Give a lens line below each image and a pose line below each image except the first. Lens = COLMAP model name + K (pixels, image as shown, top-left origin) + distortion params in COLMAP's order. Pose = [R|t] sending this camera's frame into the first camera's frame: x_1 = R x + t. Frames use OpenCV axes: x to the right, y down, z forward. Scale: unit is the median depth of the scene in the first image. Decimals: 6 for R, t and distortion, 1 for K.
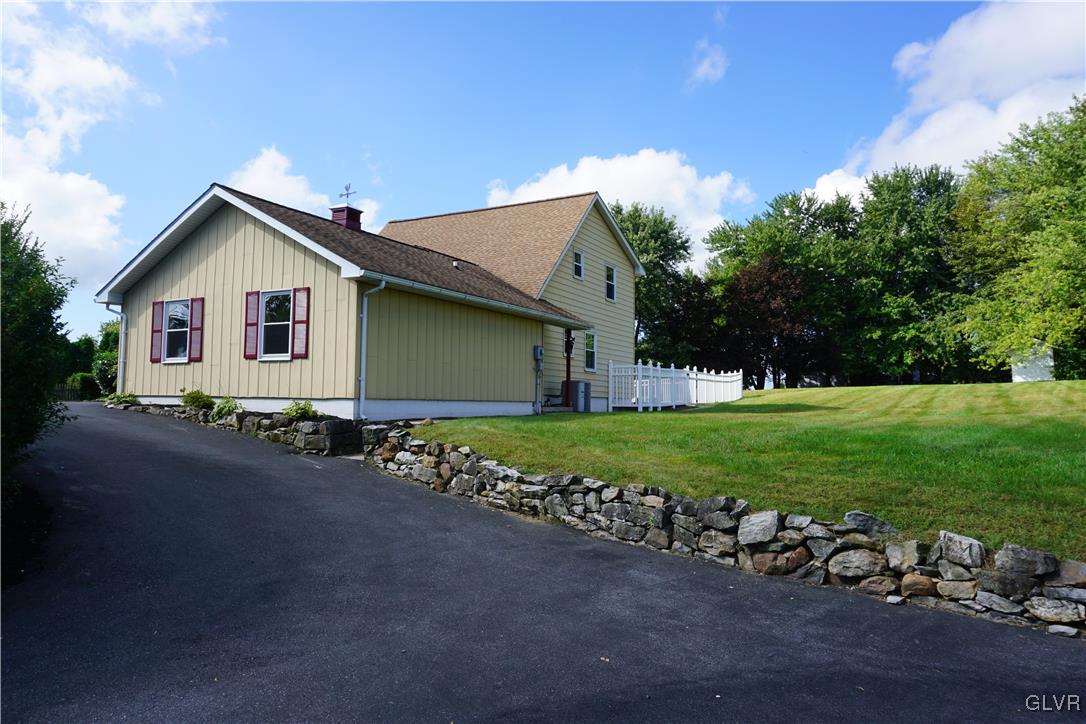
lens RADIAL K [[719.9, 0, 541.0], [0, 719.9, 365.5], [0, 0, 1]] dist [-0.050911, 0.034197]
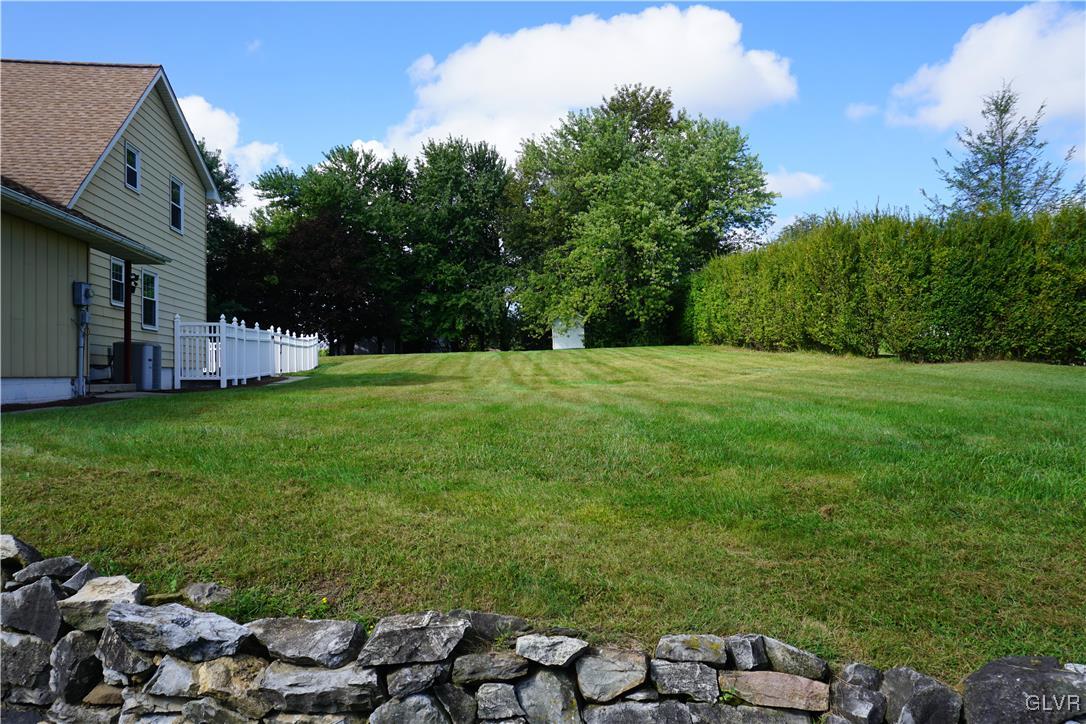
lens RADIAL K [[719.9, 0, 541.0], [0, 719.9, 365.5], [0, 0, 1]] dist [-0.050911, 0.034197]
pose [[0.801245, -0.009629, 0.598260, -0.020395], [-0.019115, 0.998948, 0.041679, 0.003685], [-0.598032, -0.044830, 0.800218, 0.124332]]
